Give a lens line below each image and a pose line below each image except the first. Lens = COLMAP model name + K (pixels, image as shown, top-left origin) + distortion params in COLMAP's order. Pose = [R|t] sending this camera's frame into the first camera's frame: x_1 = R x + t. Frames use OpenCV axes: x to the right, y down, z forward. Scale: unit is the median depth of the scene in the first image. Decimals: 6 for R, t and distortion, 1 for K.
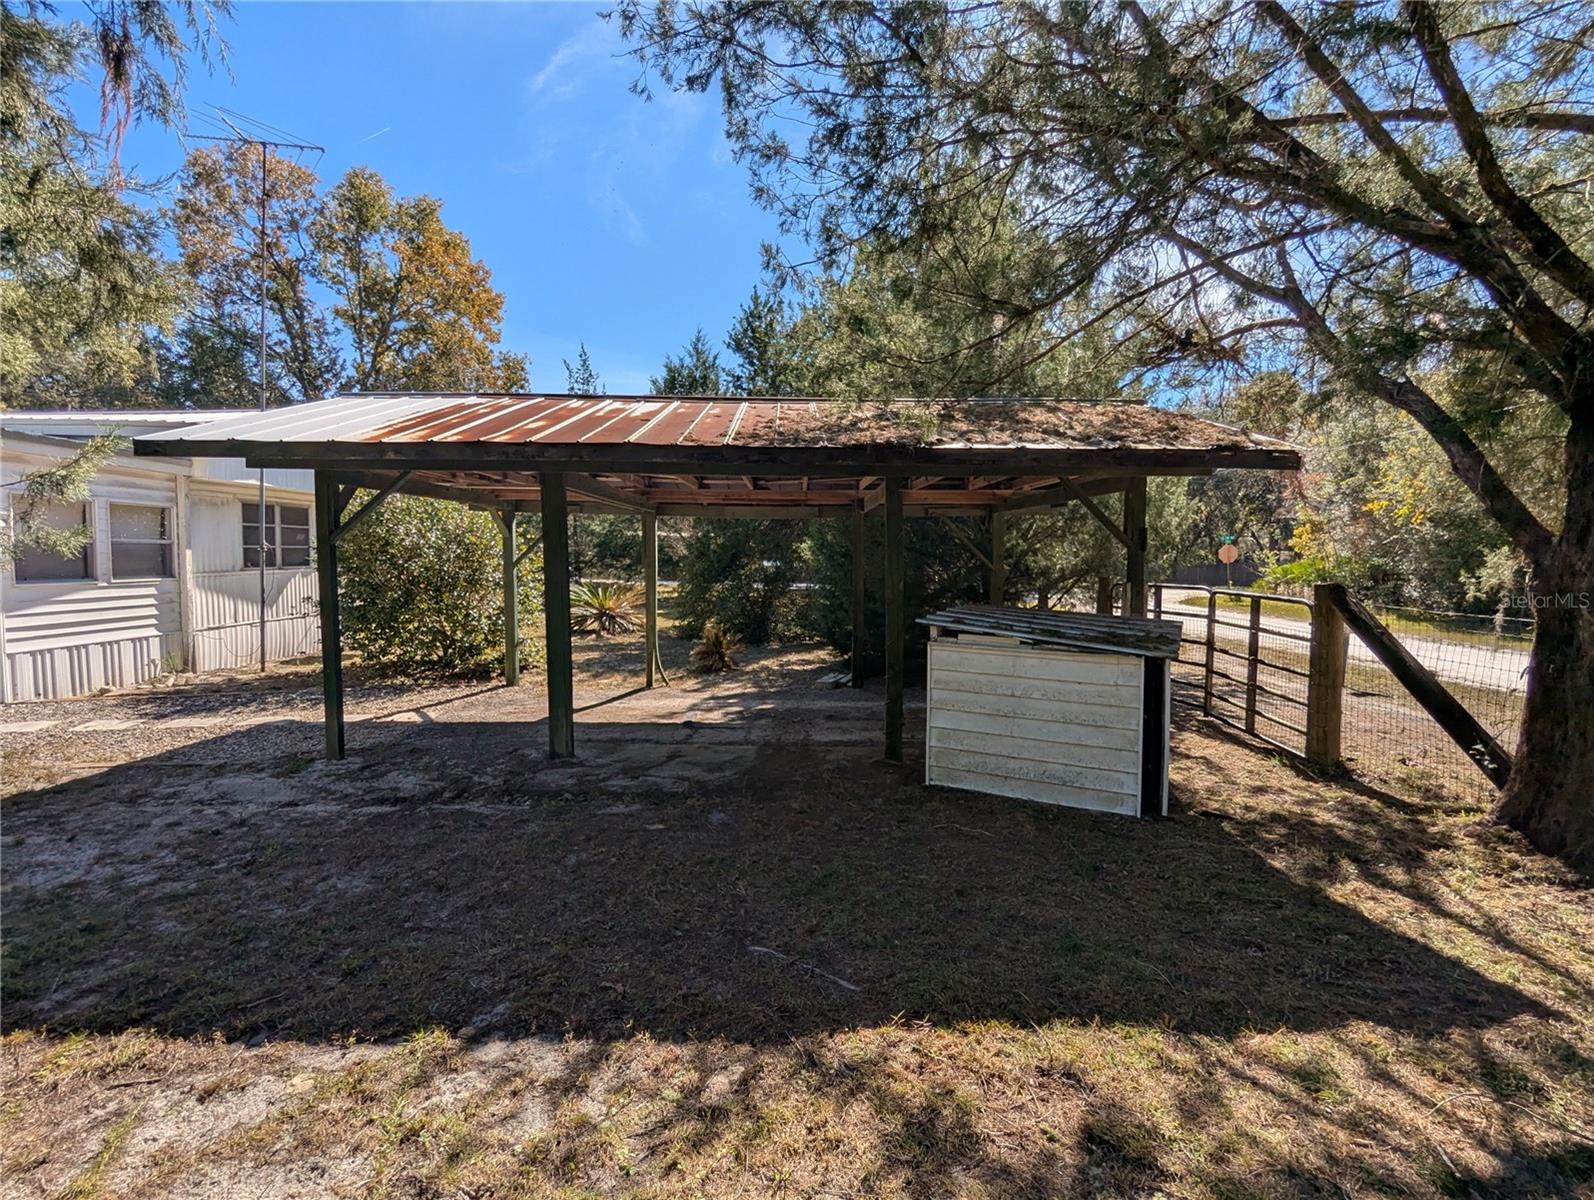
lens RADIAL K [[722.9, 0, 797.0], [0, 722.9, 600.0], [0, 0, 1]] dist [0.008428, -0.000078]
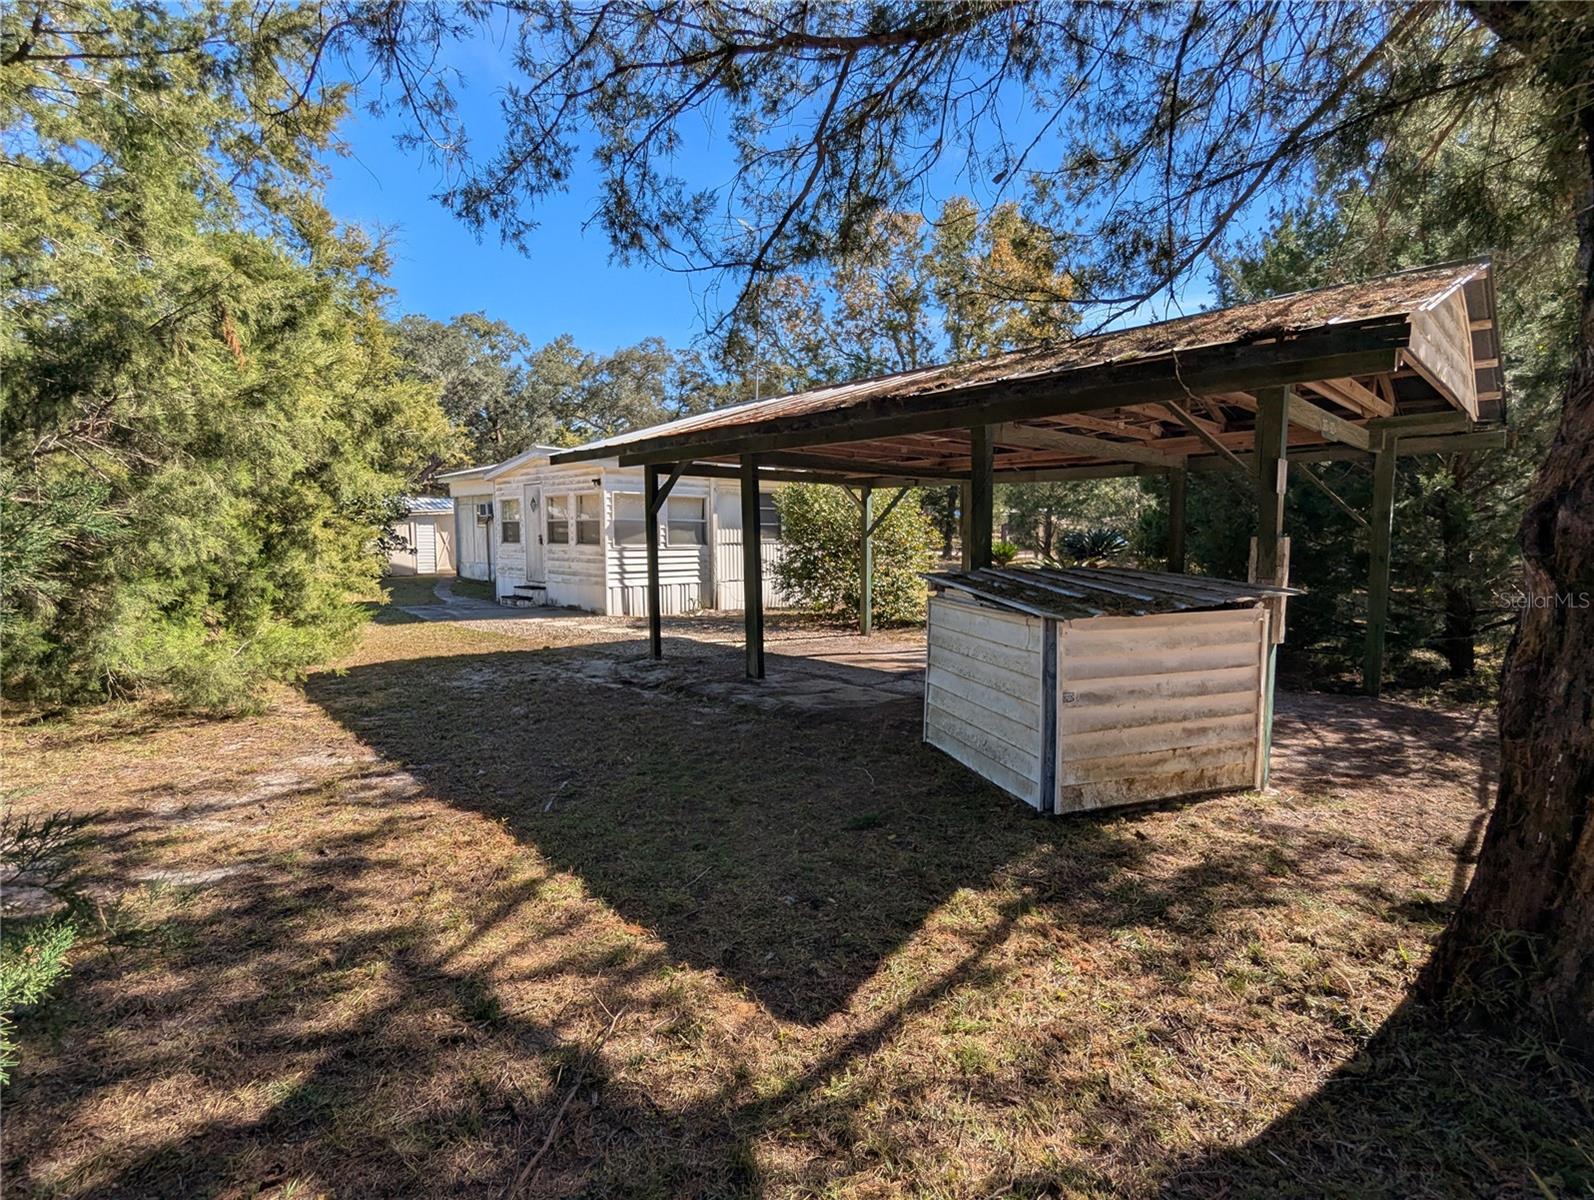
lens RADIAL K [[722.9, 0, 797.0], [0, 722.9, 600.0], [0, 0, 1]] dist [0.008428, -0.000078]
pose [[0.711783, 0.058455, -0.699963, 0.611271], [-0.040419, 0.998288, 0.042266, 0.025980], [0.701236, -0.001792, 0.712927, 0.161282]]
